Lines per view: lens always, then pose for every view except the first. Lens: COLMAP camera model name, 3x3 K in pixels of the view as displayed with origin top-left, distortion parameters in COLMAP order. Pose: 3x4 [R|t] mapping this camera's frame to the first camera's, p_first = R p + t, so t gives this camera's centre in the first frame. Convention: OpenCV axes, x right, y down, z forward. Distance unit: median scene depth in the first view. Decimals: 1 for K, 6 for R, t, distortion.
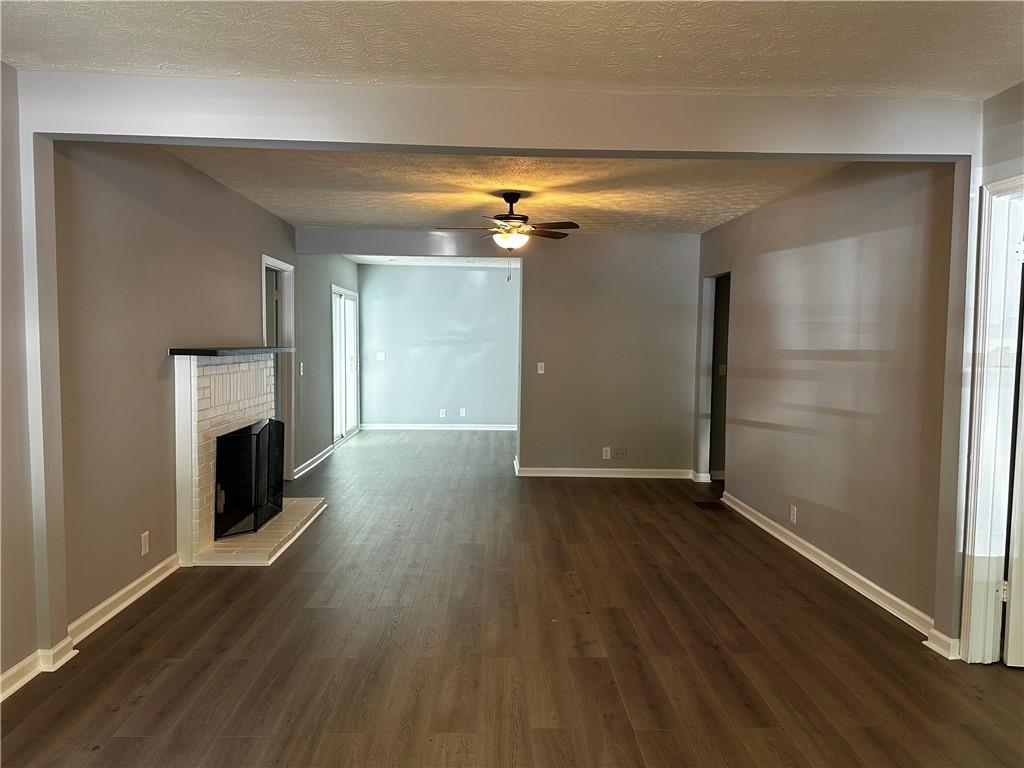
lens RADIAL K [[727.7, 0, 511.9], [0, 727.7, 385.3], [0, 0, 1]] dist [-0.045009, -0.003757]
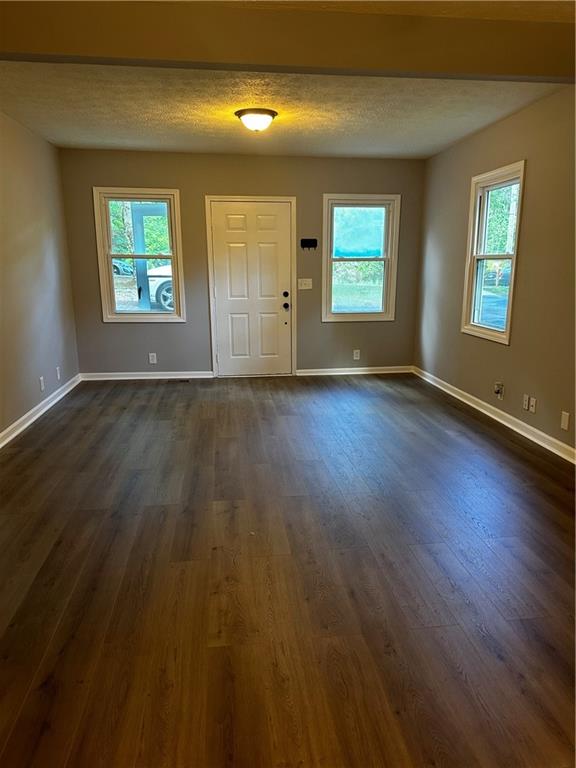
lens RADIAL K [[545.8, 0, 288.0], [0, 545.8, 384.6], [0, 0, 1]] dist [-0.045009, -0.003757]
pose [[-0.995909, 0.010664, -0.089729, 0.078222], [-0.013598, 0.964017, 0.265492, -0.075643], [0.089331, 0.265626, -0.959929, 1.750608]]
